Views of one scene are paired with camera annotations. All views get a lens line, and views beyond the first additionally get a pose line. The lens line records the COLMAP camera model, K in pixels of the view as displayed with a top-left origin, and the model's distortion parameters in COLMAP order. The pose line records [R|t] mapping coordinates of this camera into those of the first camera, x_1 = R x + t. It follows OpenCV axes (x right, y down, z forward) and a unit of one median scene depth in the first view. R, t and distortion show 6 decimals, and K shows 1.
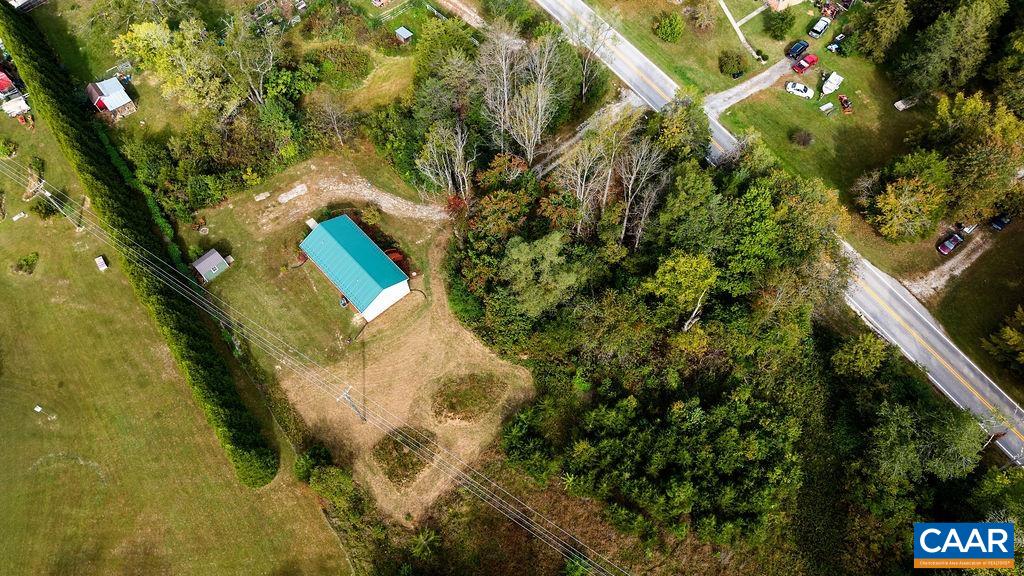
lens RADIAL K [[673.7, 0, 512.0], [0, 673.7, 288.0], [0, 0, 1]] dist [0.122832, -0.136787]
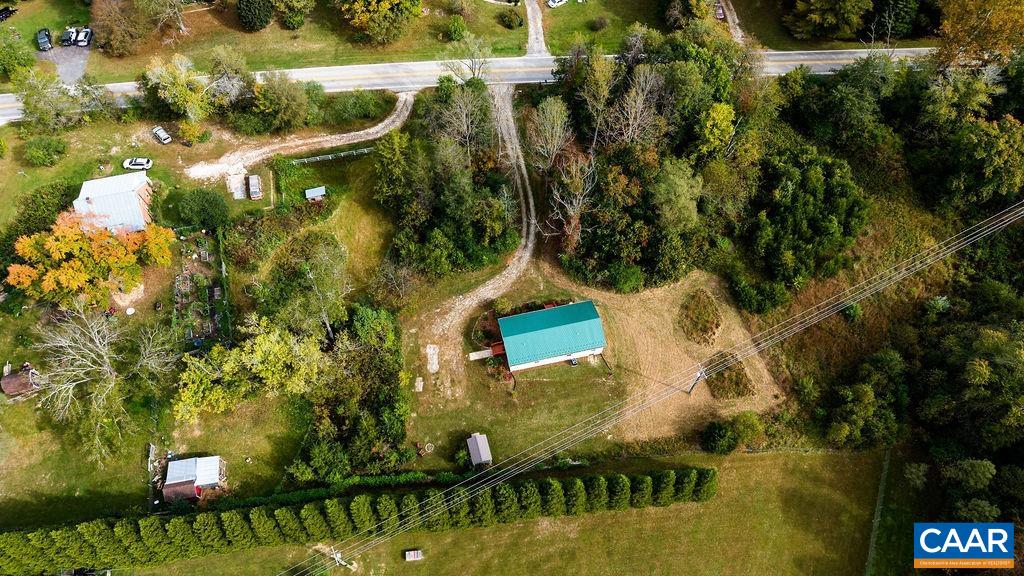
lens RADIAL K [[673.7, 0, 512.0], [0, 673.7, 288.0], [0, 0, 1]] dist [0.122832, -0.136787]
pose [[0.487994, -0.749505, 0.447330, -0.667870], [0.744942, 0.624720, 0.234065, -0.368231], [-0.454888, 0.219013, 0.863198, 0.084814]]
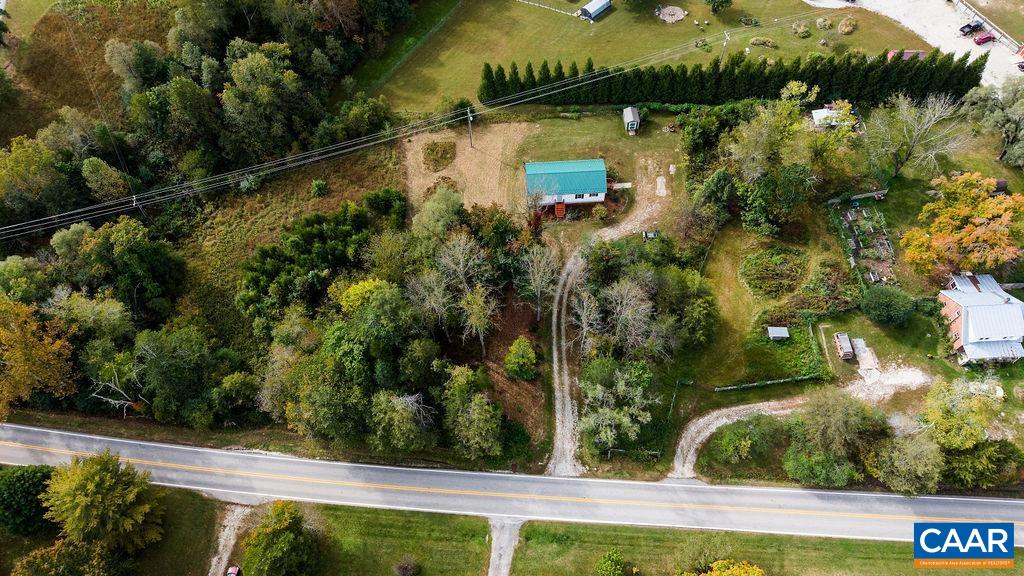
lens RADIAL K [[673.7, 0, 512.0], [0, 673.7, 288.0], [0, 0, 1]] dist [0.122832, -0.136787]
pose [[-0.645598, 0.688188, -0.331061, 0.419548], [-0.635664, -0.244001, 0.732389, -0.979365], [0.423242, 0.683273, 0.594983, 0.291491]]
